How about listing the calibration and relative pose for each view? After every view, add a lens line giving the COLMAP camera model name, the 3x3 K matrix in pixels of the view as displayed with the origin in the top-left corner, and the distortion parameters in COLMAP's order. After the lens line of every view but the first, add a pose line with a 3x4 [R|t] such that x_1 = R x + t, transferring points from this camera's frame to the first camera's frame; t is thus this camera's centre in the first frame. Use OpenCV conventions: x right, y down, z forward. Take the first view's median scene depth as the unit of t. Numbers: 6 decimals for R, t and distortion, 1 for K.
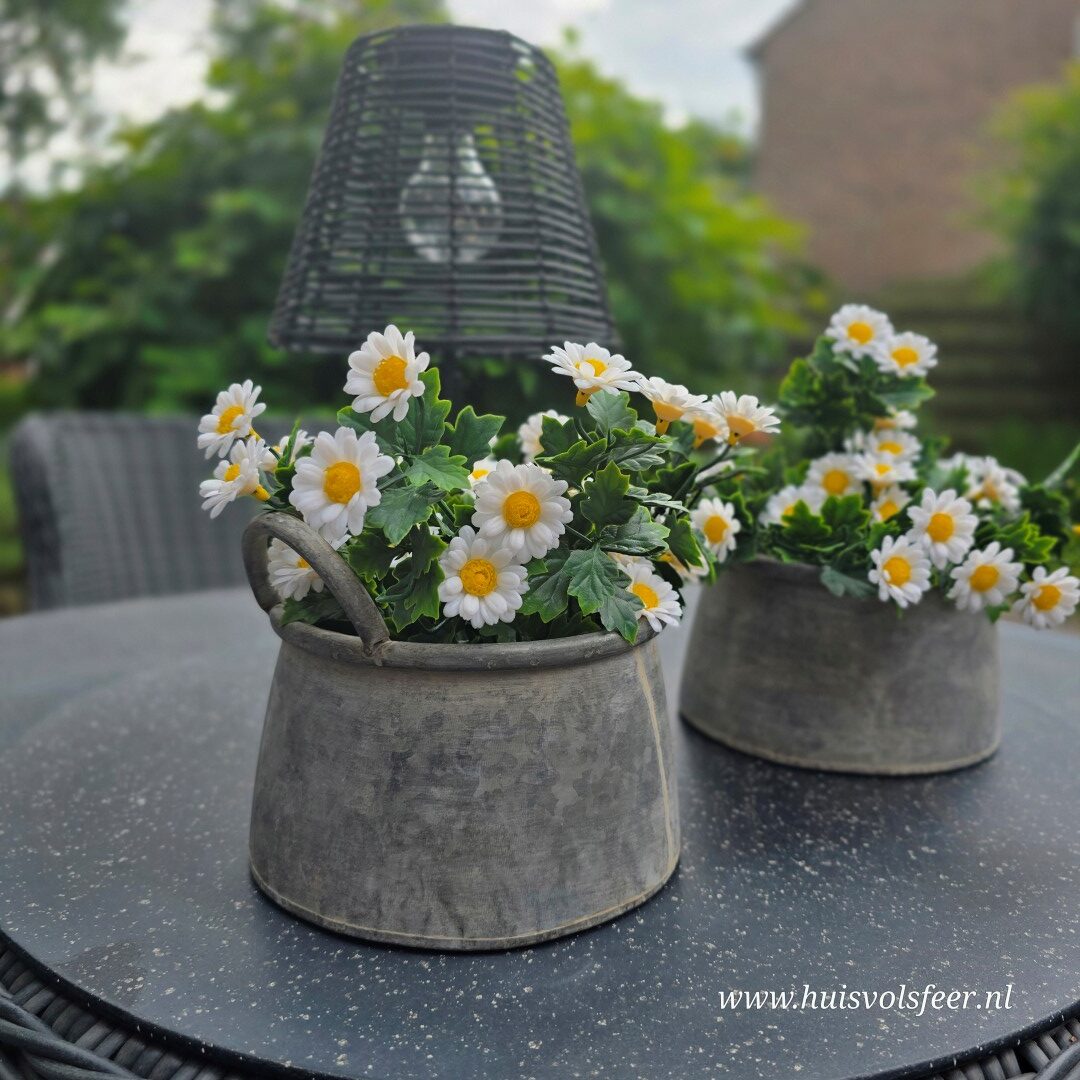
lens RADIAL K [[1071.8, 0, 540.0], [0, 1071.8, 540.0], [0, 0, 1]] dist [-0.008556, -0.015412]
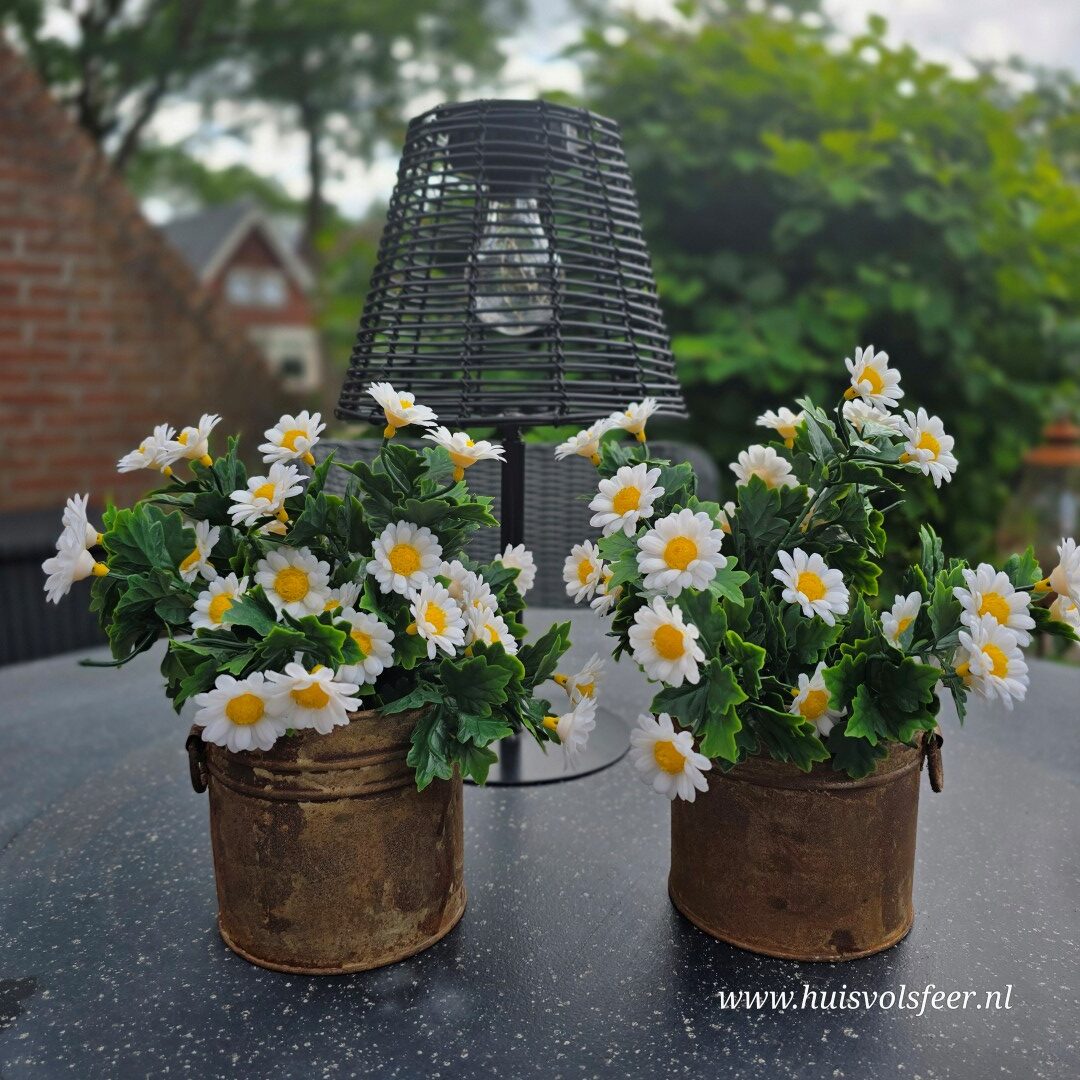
lens RADIAL K [[1029.8, 0, 539.1], [0, 1029.8, 572.2], [0, 0, 1]] dist [0.003985, -0.012749]
pose [[0.934136, 0.050089, -0.353384, 0.427494], [-0.034546, 0.998144, 0.050158, -0.120646], [0.355240, -0.034646, 0.934133, 0.149935]]
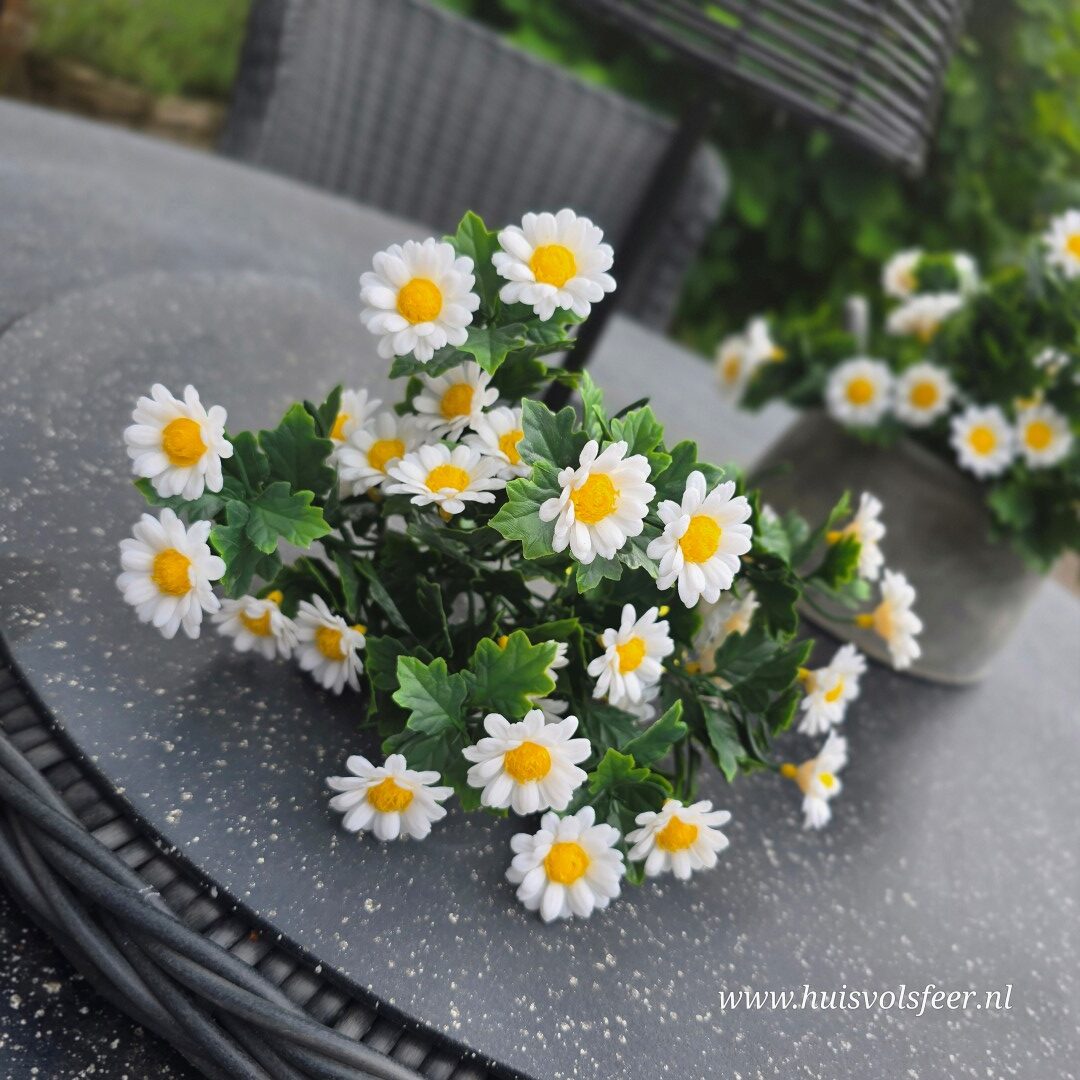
lens RADIAL K [[1071.8, 0, 540.0], [0, 1071.8, 540.0], [0, 0, 1]] dist [-0.008556, -0.015412]
pose [[0.877626, 0.473527, -0.074468, 0.030611], [-0.436613, 0.853801, 0.283537, -0.073914], [0.197843, -0.216326, 0.956065, 0.187843]]
